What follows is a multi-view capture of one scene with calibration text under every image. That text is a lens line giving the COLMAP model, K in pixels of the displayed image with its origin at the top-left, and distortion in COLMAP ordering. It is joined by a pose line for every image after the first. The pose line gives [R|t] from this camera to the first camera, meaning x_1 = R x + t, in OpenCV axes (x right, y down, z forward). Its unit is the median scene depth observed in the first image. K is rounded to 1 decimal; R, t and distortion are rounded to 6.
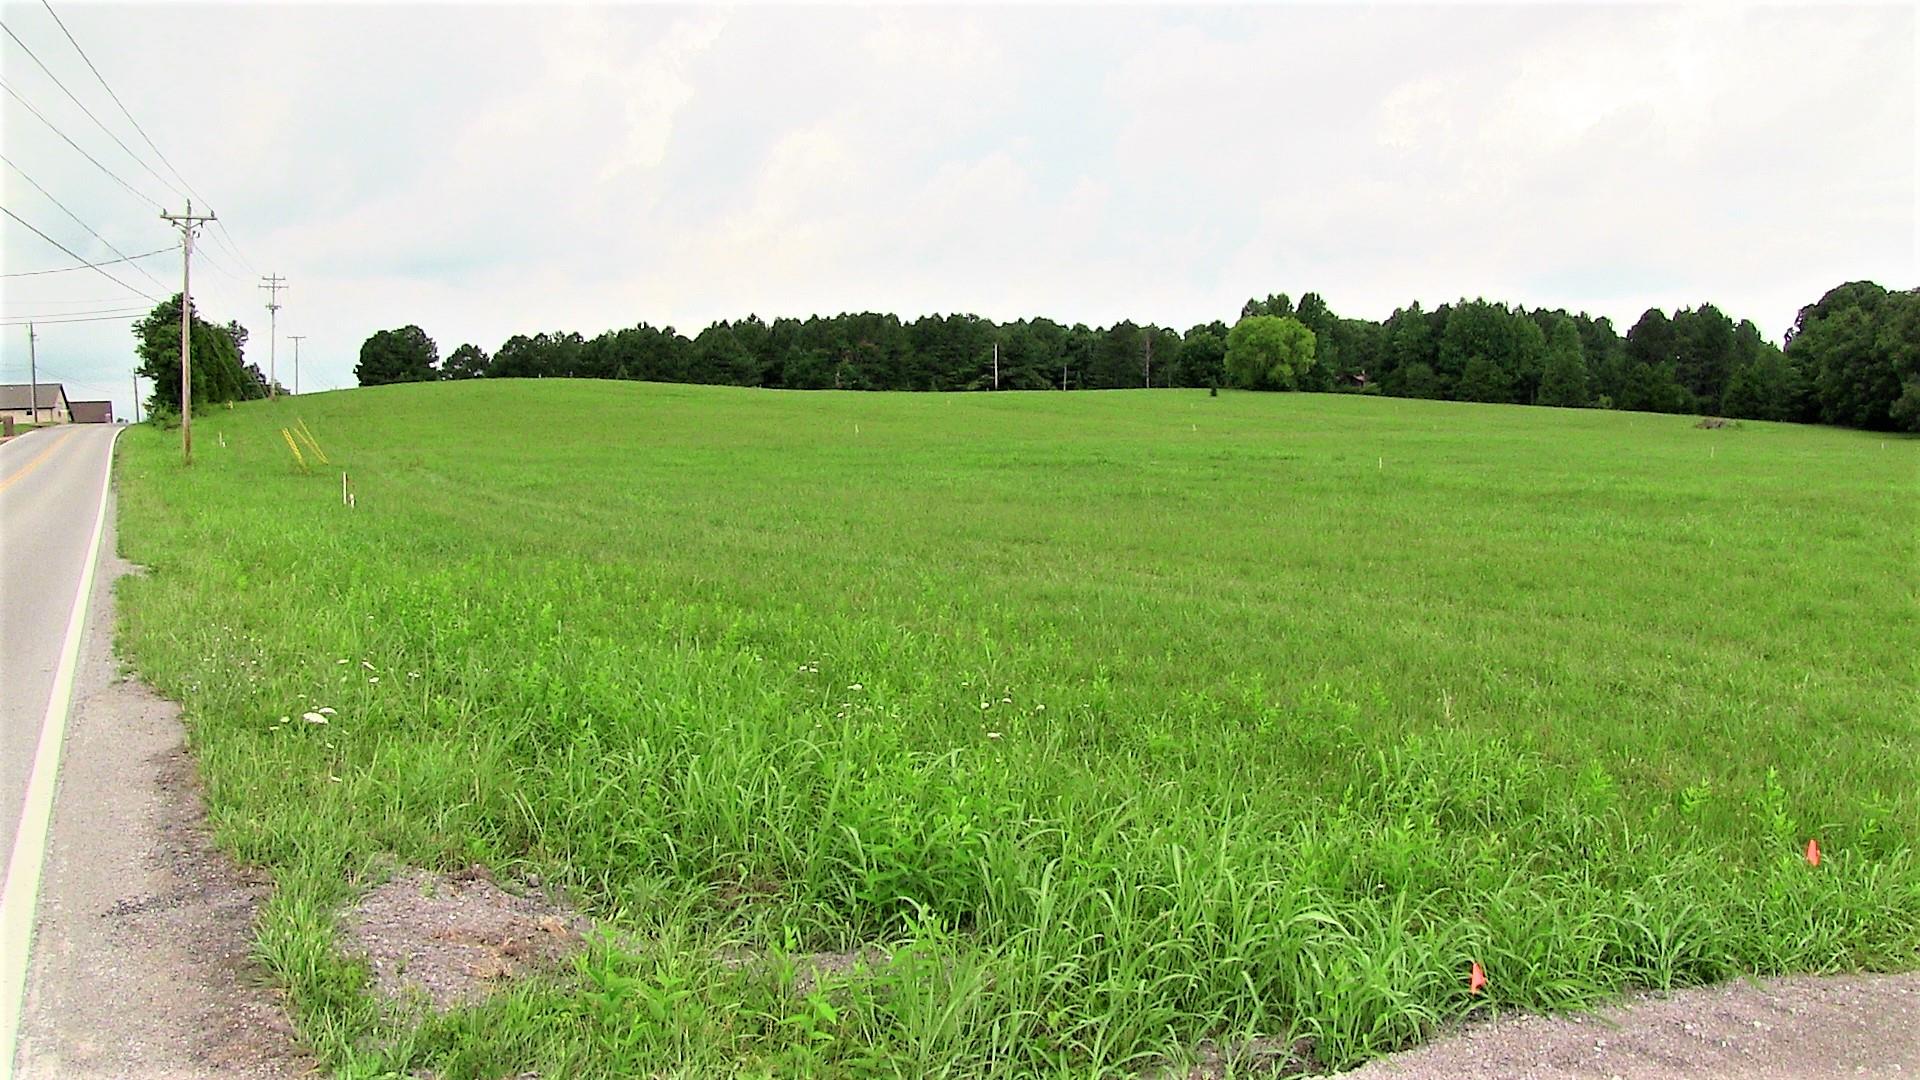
lens RADIAL K [[1331.9, 0, 975.5], [0, 1331.9, 533.4], [0, 0, 1]] dist [-0.232843, 0.090461]
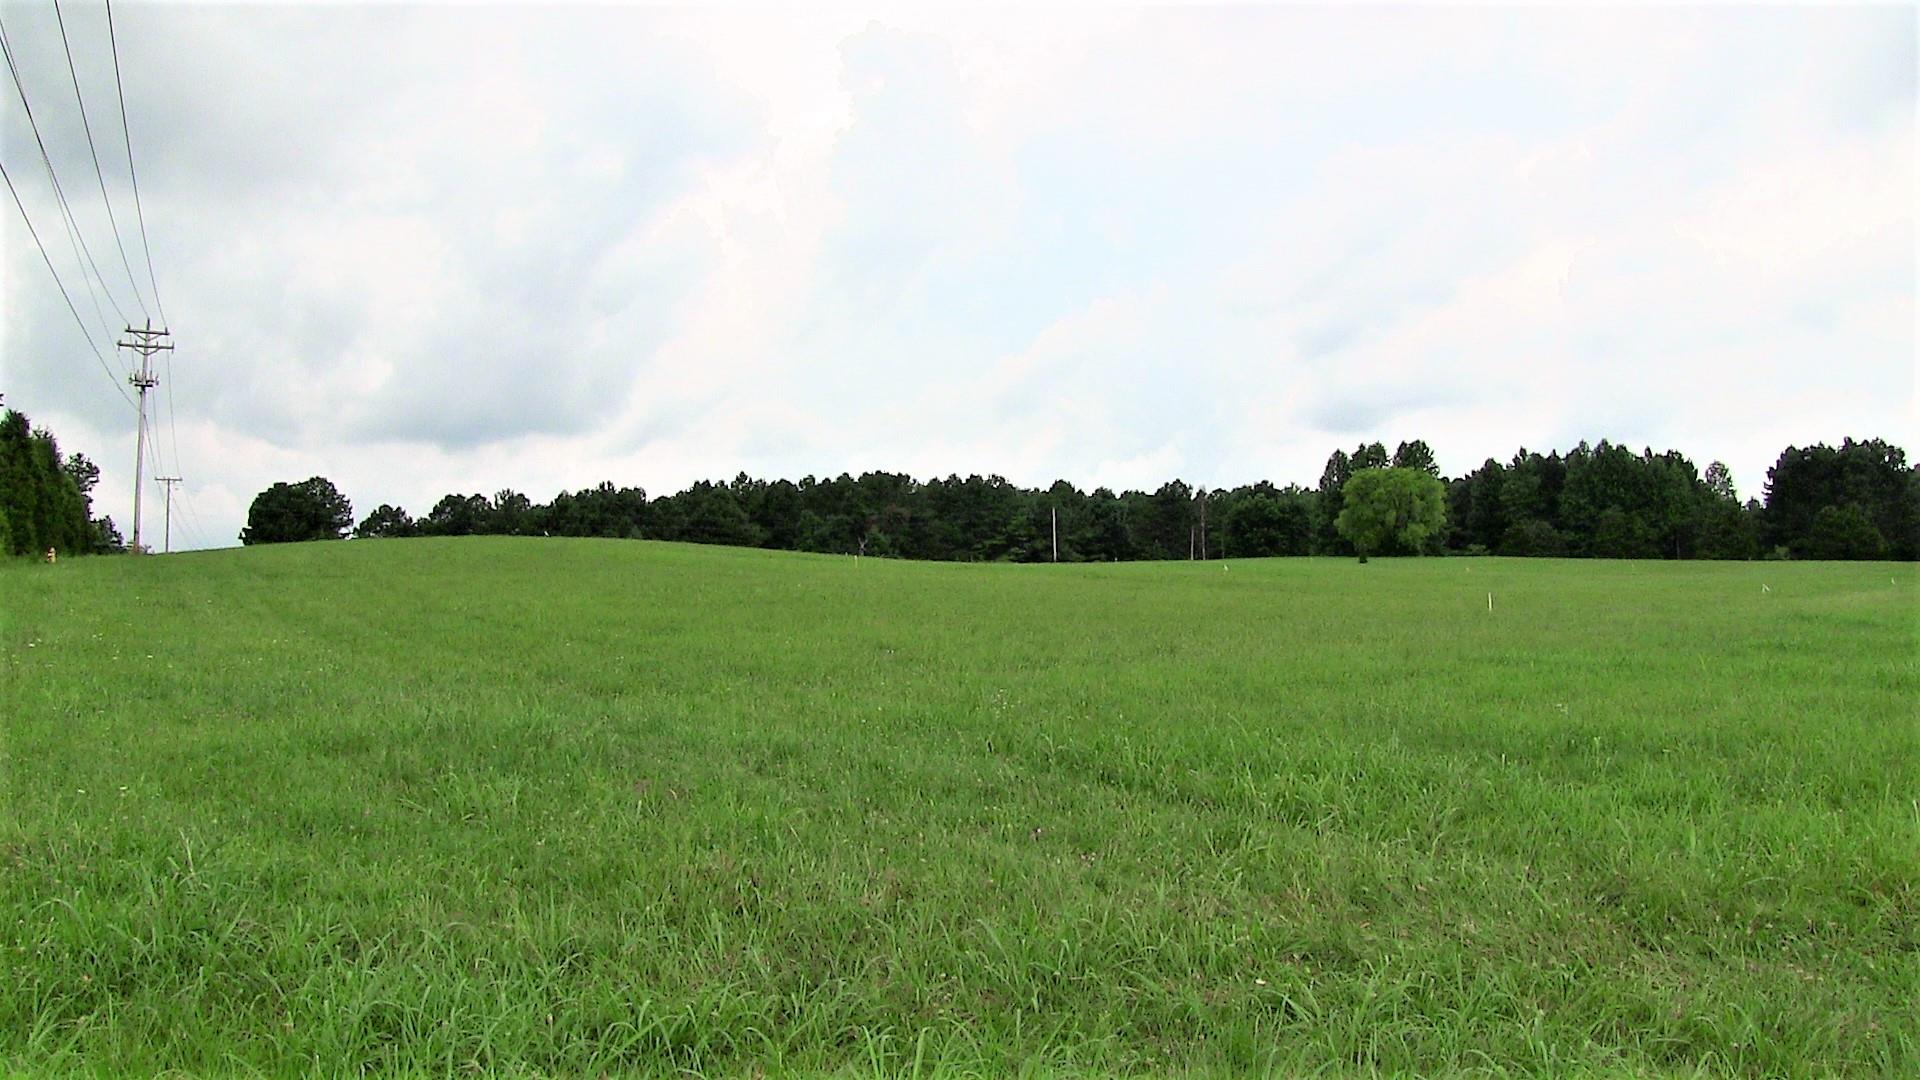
lens RADIAL K [[1332.5, 0, 959.5], [0, 1332.5, 522.1], [0, 0, 1]] dist [-0.235967, 0.096404]
pose [[0.995774, -0.011783, 0.091080, -0.116872], [0.025056, 0.988968, -0.145992, -0.016308], [-0.088355, 0.147657, 0.985084, 0.203327]]
